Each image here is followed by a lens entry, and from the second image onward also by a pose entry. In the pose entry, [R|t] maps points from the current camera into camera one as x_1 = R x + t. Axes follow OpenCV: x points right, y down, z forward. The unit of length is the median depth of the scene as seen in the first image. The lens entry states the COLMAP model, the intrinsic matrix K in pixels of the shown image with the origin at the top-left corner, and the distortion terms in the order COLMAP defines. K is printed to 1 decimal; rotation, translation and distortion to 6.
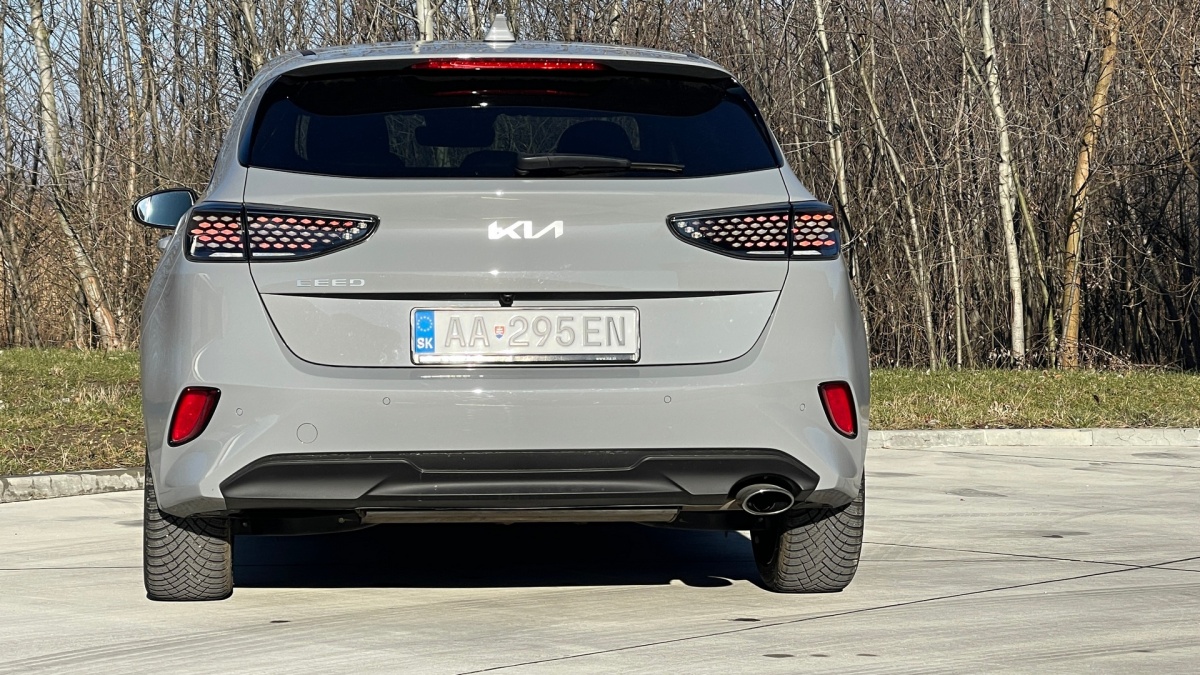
lens RADIAL K [[2759.5, 0, 600.0], [0, 2759.5, 337.5], [0, 0, 1]] dist [0.087806, 0.115458]
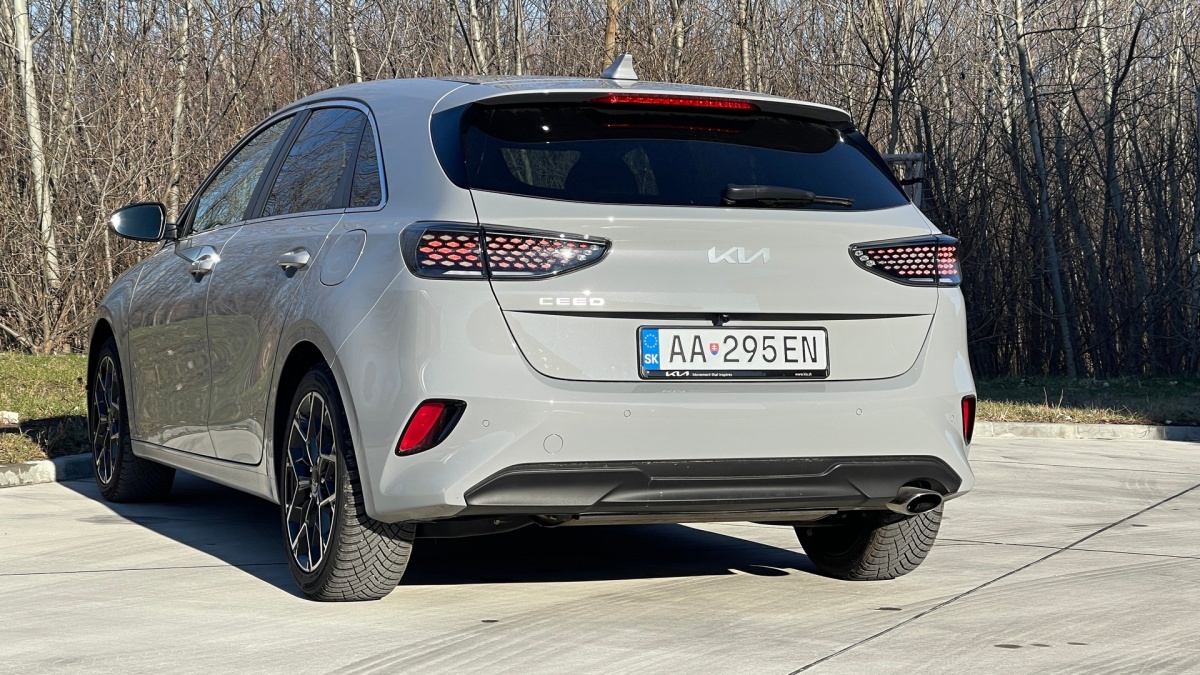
lens RADIAL K [[2247.5, 0, 600.0], [0, 2247.5, 337.5], [0, 0, 1]] dist [0.150953, 0.058648]
pose [[0.951972, 0.010787, 0.305996, -0.345380], [-0.011350, 0.999936, 0.000059, -0.006057], [-0.305975, -0.003530, 0.952033, 0.173111]]
